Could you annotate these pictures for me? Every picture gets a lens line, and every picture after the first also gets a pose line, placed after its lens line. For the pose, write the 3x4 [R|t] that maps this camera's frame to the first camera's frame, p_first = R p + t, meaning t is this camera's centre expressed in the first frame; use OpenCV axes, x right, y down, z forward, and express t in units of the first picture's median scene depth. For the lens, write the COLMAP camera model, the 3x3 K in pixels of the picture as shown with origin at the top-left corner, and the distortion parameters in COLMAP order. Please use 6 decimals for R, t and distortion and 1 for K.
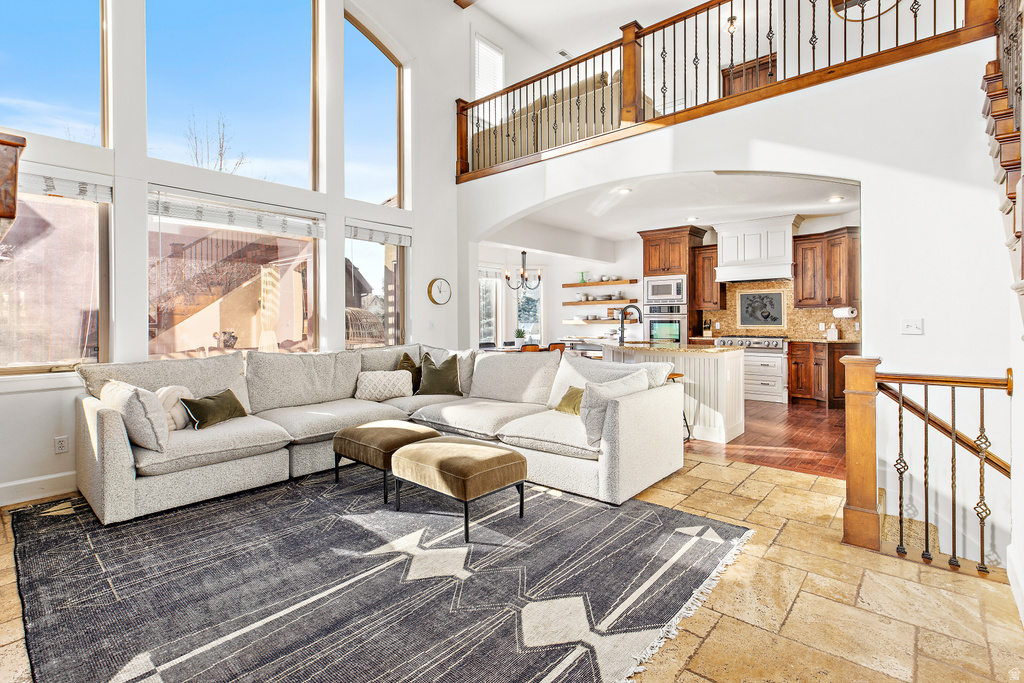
lens RADIAL K [[484.2, 0, 521.6], [0, 484.2, 317.2], [0, 0, 1]] dist [0.009196, -0.002036]
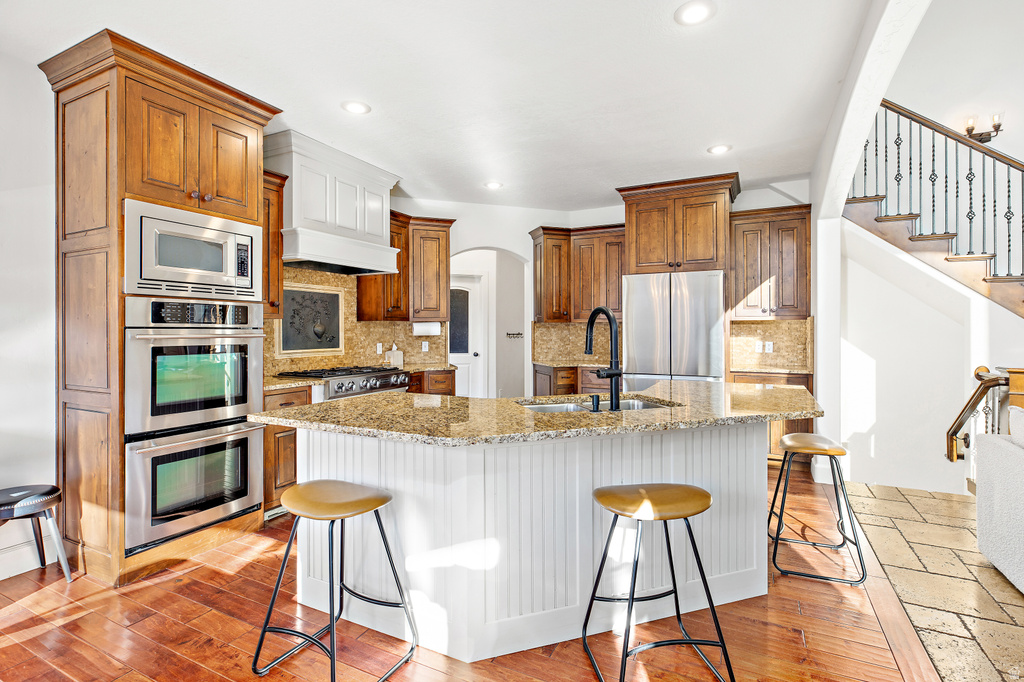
lens RADIAL K [[488.9, 0, 522.1], [0, 488.9, 325.6], [0, 0, 1]] dist [-0.004214, -0.000716]
pose [[-0.252549, 0.013311, 0.967492, -0.115010], [-0.004631, 0.999877, -0.014965, -0.004149], [-0.967573, -0.008260, -0.252457, 1.061207]]
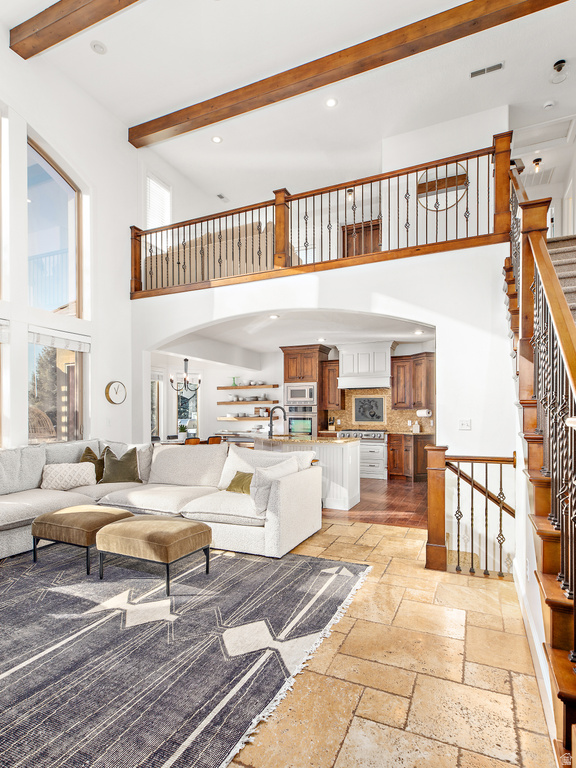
lens RADIAL K [[419.0, 0, 284.1], [0, 419.0, 410.0], [0, 0, 1]] dist [0.006239, 0.000526]
pose [[0.963844, 0.007975, 0.266349, -0.045871], [-0.006142, 0.999951, -0.007715, -0.006429], [-0.266398, 0.005800, 0.963846, -0.056848]]
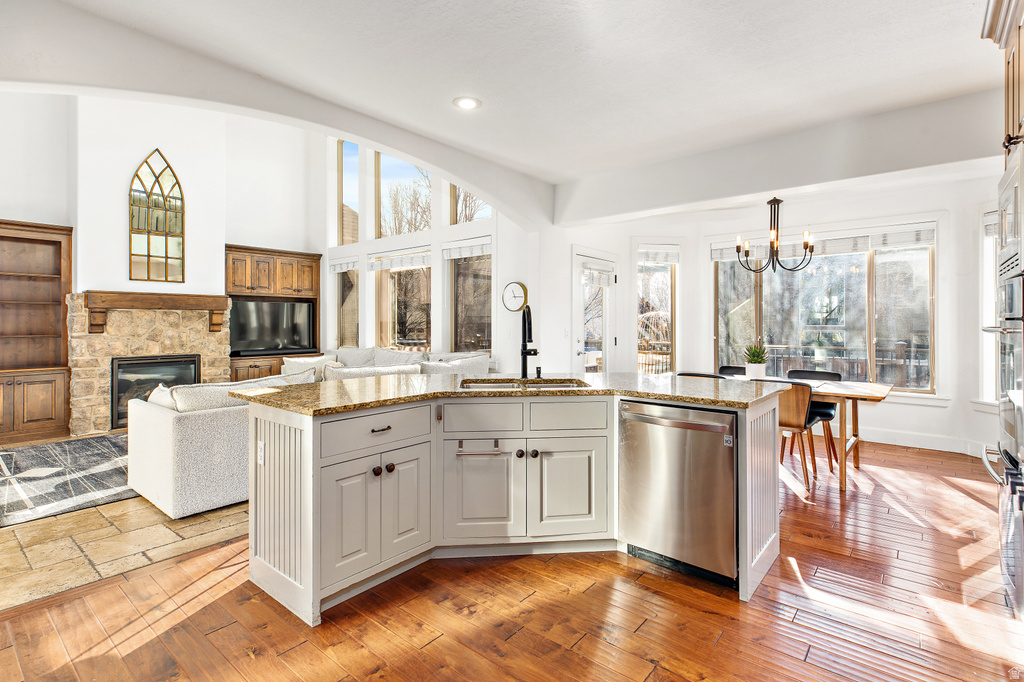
lens RADIAL K [[484.2, 0, 517.3], [0, 484.2, 321.4], [0, 0, 1]] dist [0.009196, -0.002036]
pose [[0.021525, 0.002218, -0.999766, 0.666381], [0.008651, 0.999960, 0.002404, -0.009082], [0.999731, -0.008701, 0.021505, 0.900537]]
